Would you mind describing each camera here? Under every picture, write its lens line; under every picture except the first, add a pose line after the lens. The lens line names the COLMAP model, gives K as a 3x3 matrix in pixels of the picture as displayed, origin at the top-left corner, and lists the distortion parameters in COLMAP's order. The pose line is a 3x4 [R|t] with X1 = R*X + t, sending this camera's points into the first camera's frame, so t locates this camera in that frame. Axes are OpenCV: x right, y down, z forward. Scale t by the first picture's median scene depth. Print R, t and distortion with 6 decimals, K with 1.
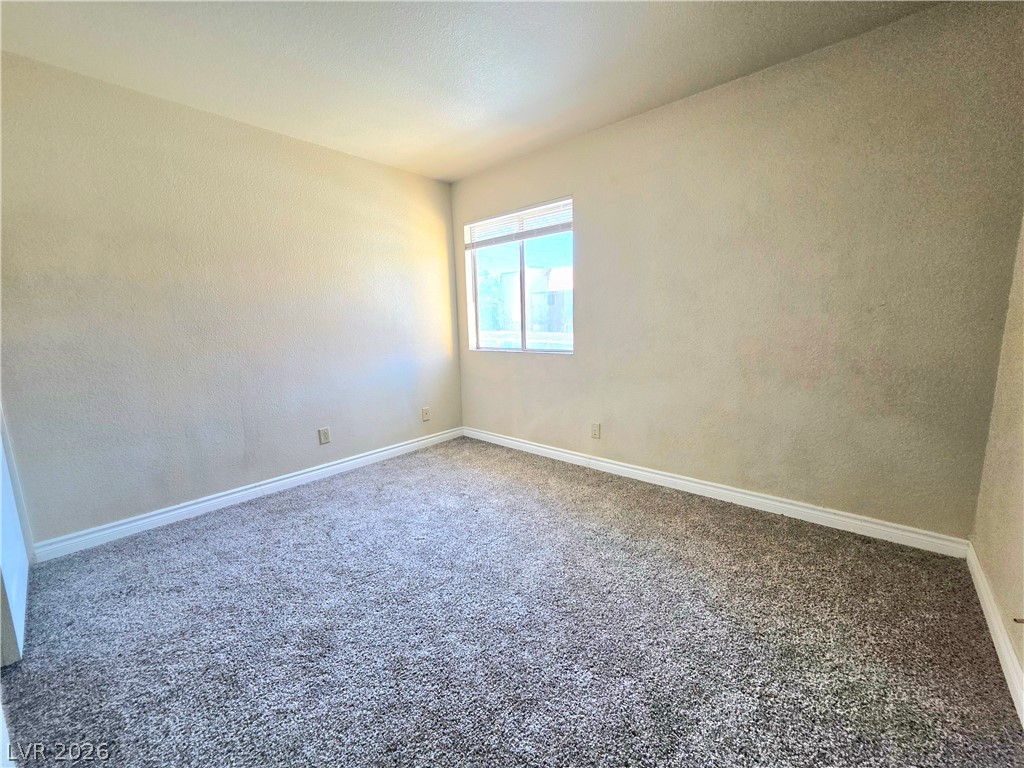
lens RADIAL K [[411.2, 0, 505.5], [0, 411.2, 386.0], [0, 0, 1]] dist [0.001361, -0.000109]
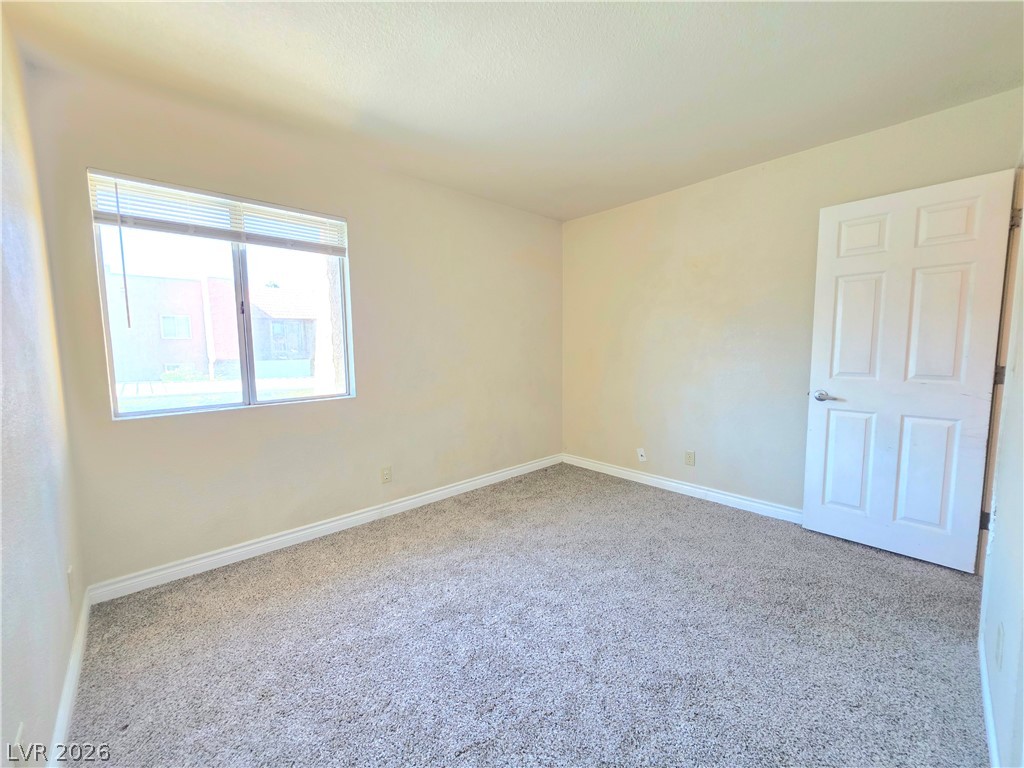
lens RADIAL K [[411.2, 0, 511.4], [0, 411.2, 381.3], [0, 0, 1]] dist [0.001361, -0.000109]
pose [[0.098051, -0.057416, 0.993524, -0.684516], [0.174189, 0.983913, 0.039670, -0.088936], [-0.979819, 0.169171, 0.106475, 0.596873]]
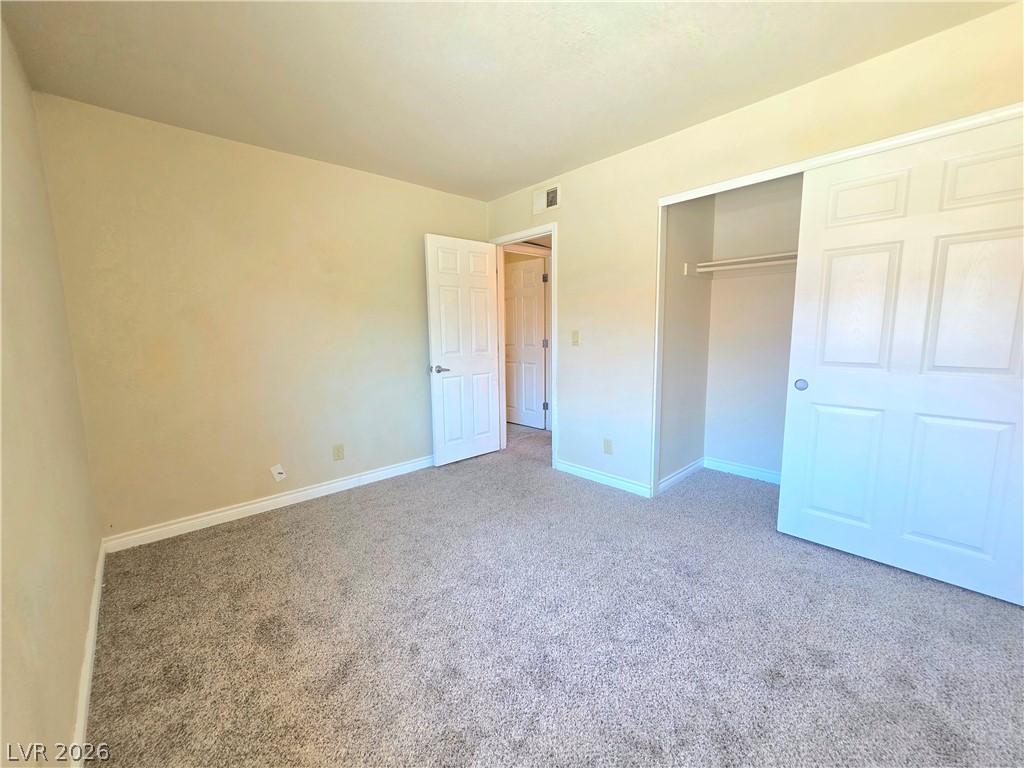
lens RADIAL K [[411.2, 0, 509.0], [0, 411.2, 382.9], [0, 0, 1]] dist [0.001361, -0.000109]
pose [[-0.994879, 0.035510, 0.094626, -0.117403], [0.061145, 0.956944, 0.283759, -0.197954], [-0.080476, 0.288092, -0.954215, 1.176838]]
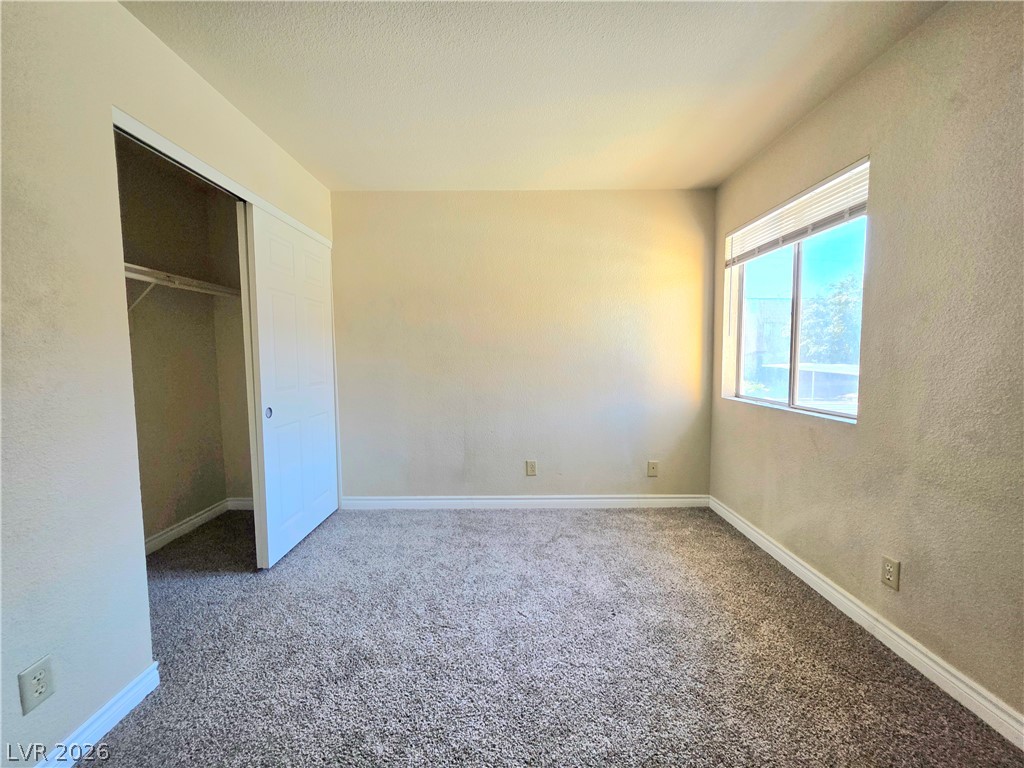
lens RADIAL K [[411.2, 0, 509.9], [0, 411.2, 385.9], [0, 0, 1]] dist [0.001361, -0.000109]
pose [[0.667672, 0.077547, -0.740406, 0.271072], [-0.127079, 0.991835, -0.010716, -0.065230], [0.733529, 0.101245, 0.672074, 0.256750]]
